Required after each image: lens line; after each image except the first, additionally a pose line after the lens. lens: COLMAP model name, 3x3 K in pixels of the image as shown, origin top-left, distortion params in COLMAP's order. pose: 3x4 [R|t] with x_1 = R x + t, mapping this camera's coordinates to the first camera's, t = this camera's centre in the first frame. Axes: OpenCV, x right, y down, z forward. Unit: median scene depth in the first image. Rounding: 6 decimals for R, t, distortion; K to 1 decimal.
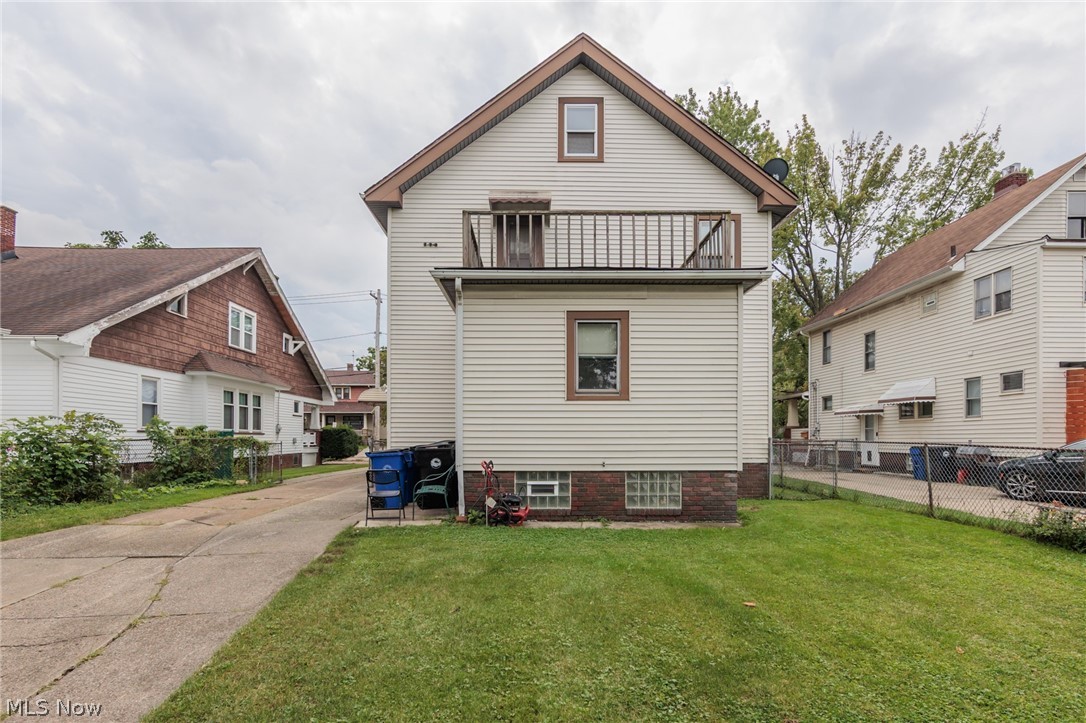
lens RADIAL K [[427.5, 0, 530.5], [0, 427.5, 361.6], [0, 0, 1]] dist [-0.002650, -0.000172]
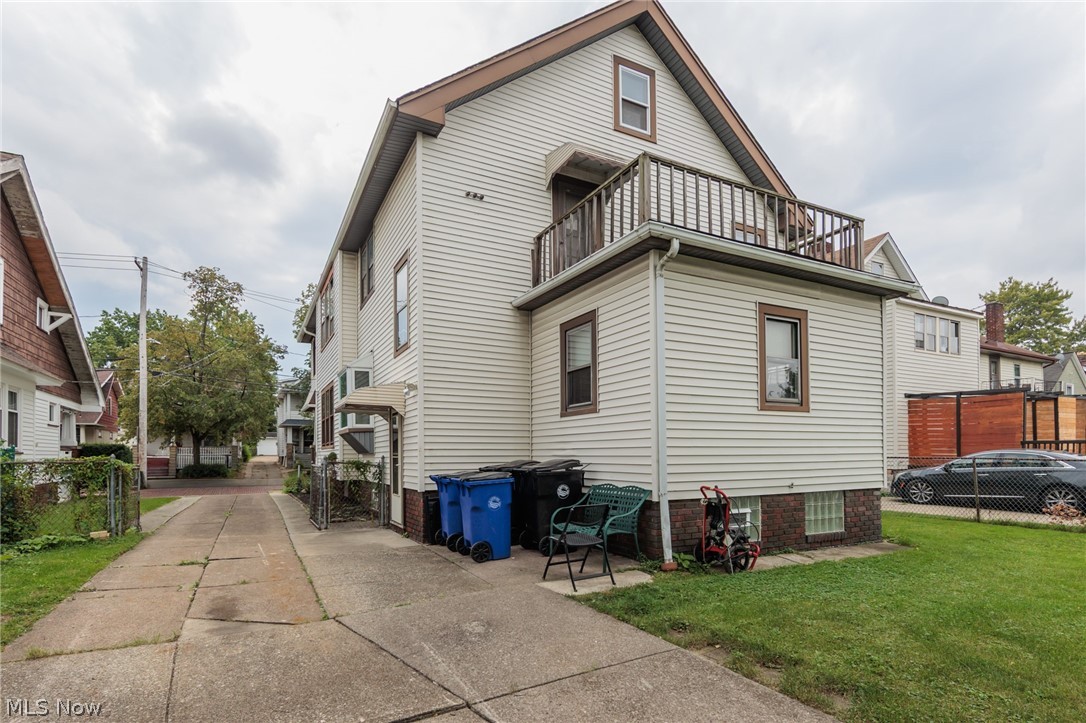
lens RADIAL K [[459.7, 0, 541.5], [0, 459.7, 379.4], [0, 0, 1]] dist [-0.000128, 0.000097]
pose [[0.925564, 0.055233, 0.374540, -0.375519], [-0.059657, 0.998219, 0.000219, 0.033057], [-0.373861, -0.022547, 0.927211, 0.195665]]
